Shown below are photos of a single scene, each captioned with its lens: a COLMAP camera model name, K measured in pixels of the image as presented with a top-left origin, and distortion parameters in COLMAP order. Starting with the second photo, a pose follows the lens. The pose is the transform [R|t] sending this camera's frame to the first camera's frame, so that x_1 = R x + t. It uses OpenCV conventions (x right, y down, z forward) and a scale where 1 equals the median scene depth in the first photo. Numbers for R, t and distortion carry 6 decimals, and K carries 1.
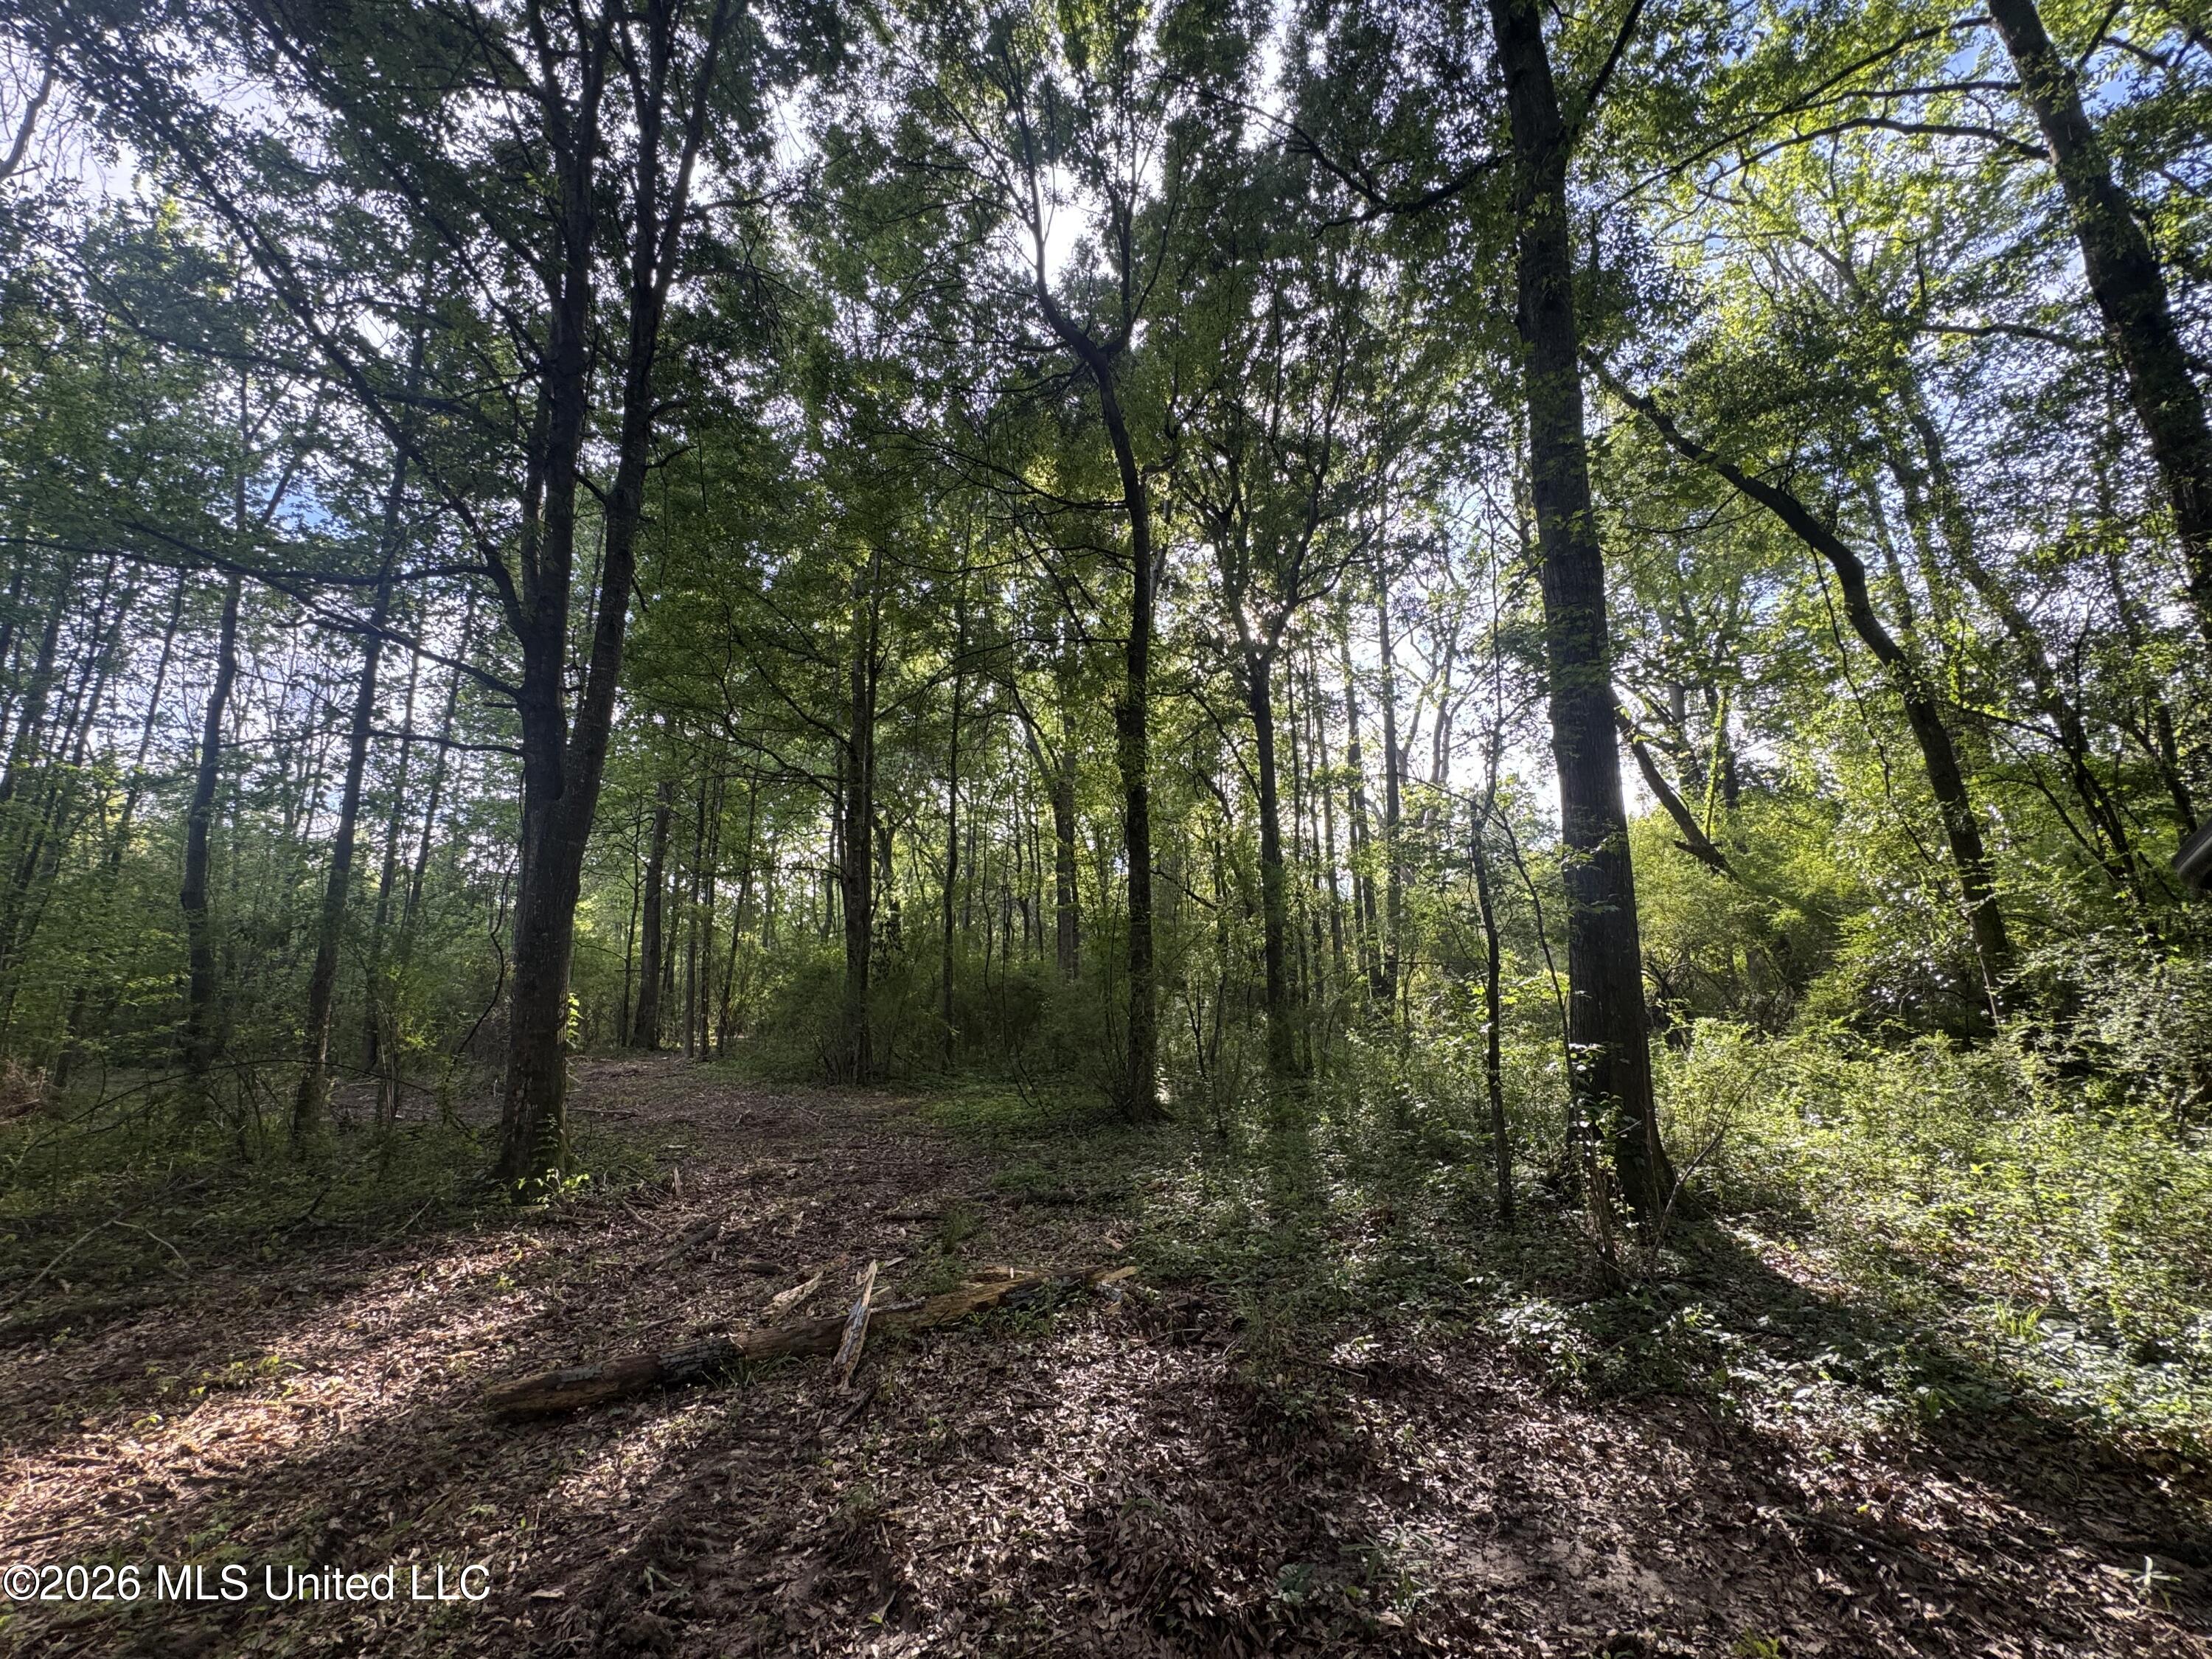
lens RADIAL K [[888.8, 0, 1107.3], [0, 888.8, 827.9], [0, 0, 1]] dist [0.000068, 0.000109]
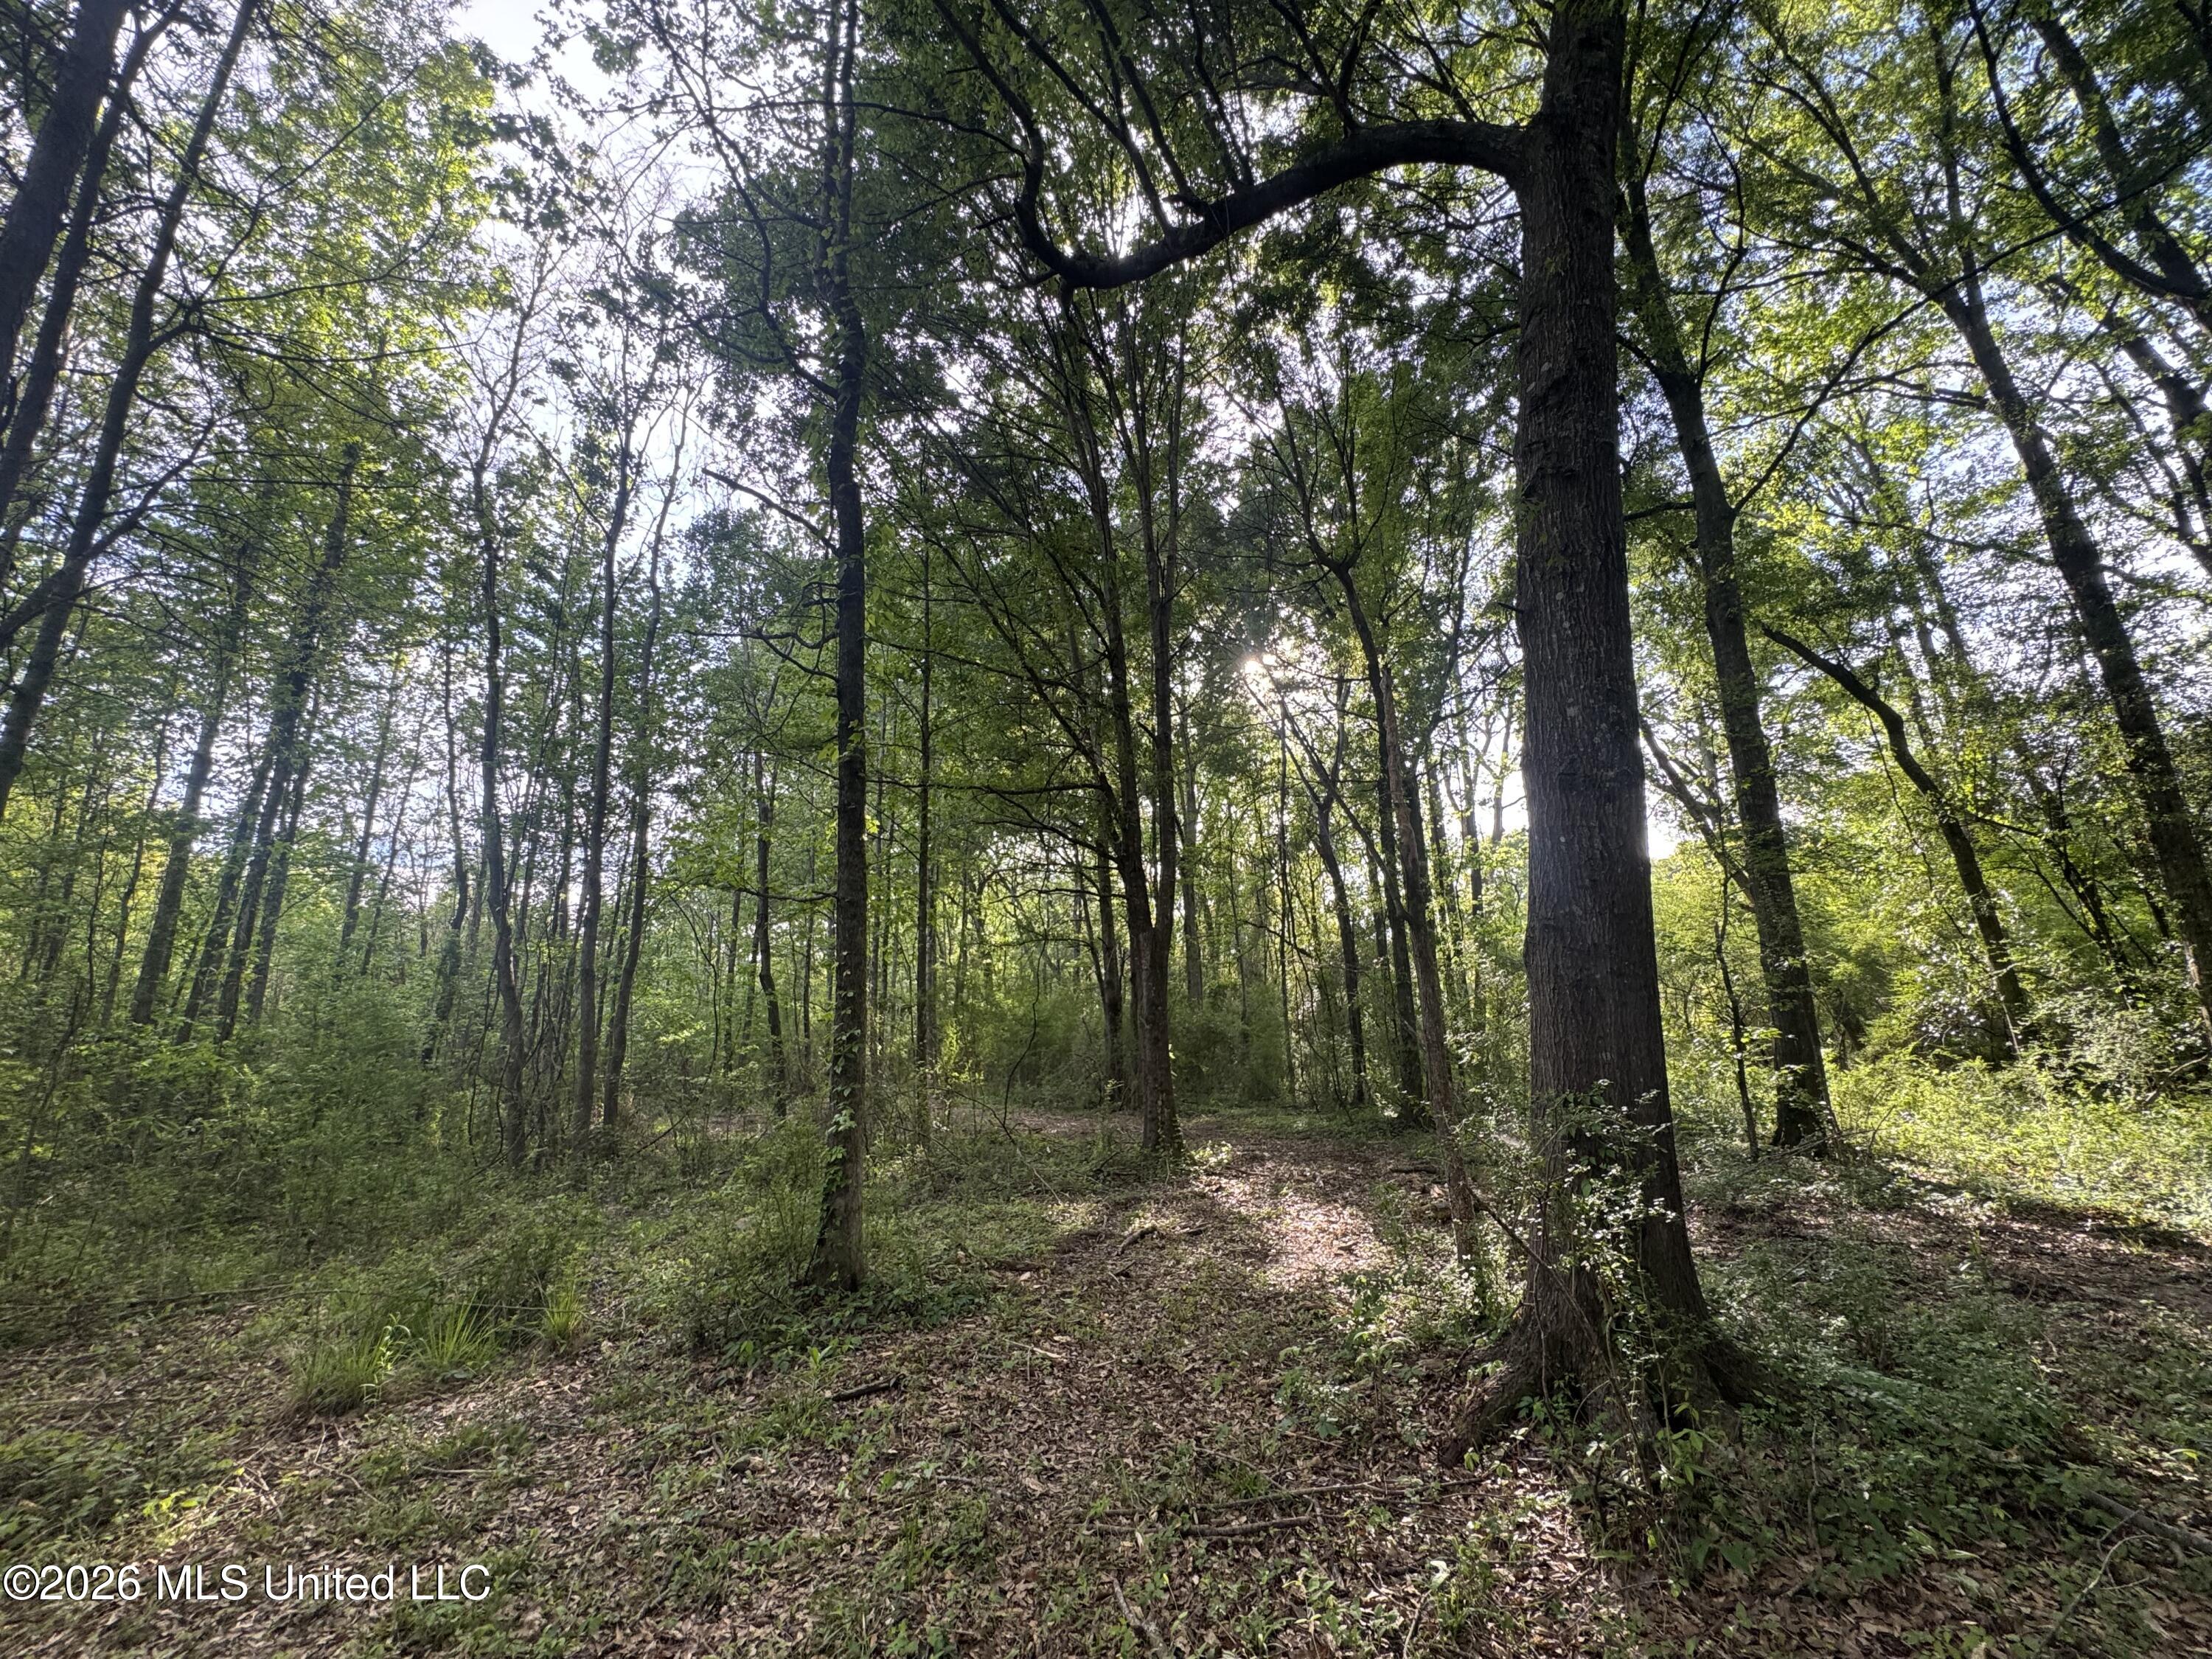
lens RADIAL K [[888.8, 0, 1104.6], [0, 888.8, 832.4], [0, 0, 1]] dist [0.000068, 0.000109]
pose [[0.999903, -0.013924, 0.000073, -0.493607], [0.013917, 0.999140, -0.039070, -0.102557], [0.000471, 0.039067, 0.999236, -0.472637]]
